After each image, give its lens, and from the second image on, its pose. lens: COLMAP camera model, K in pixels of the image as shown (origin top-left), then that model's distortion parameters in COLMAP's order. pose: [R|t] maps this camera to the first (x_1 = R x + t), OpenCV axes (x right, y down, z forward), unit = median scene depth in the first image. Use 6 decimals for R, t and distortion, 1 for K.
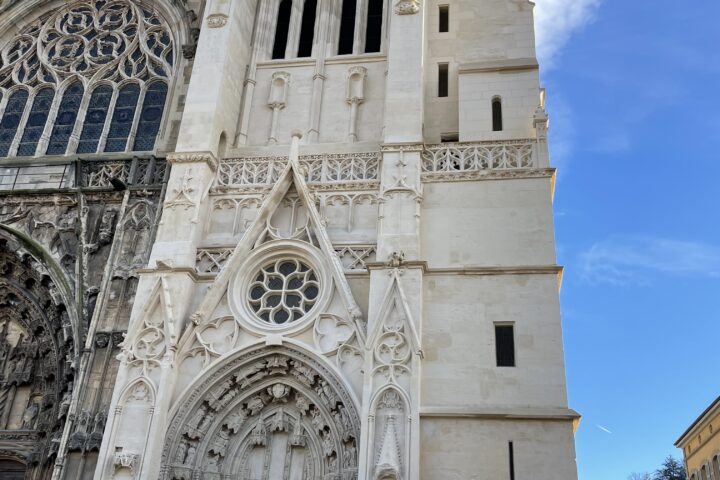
lens RADIAL K [[715.6, 0, 365.4], [0, 715.6, 231.8], [0, 0, 1]] dist [0.044846, 0.000000]
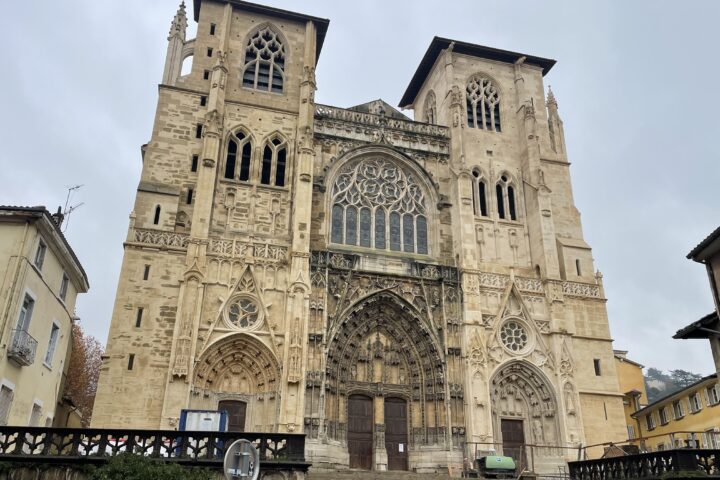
lens RADIAL K [[616.8, 0, 354.2], [0, 616.8, 233.7], [0, 0, 1]] dist [0.089056, -0.019994]
pose [[0.913851, 0.138286, 0.381776, -1.416090], [-0.166031, 0.985287, 0.040538, -0.250572], [-0.370553, -0.100433, 0.923366, -0.705723]]
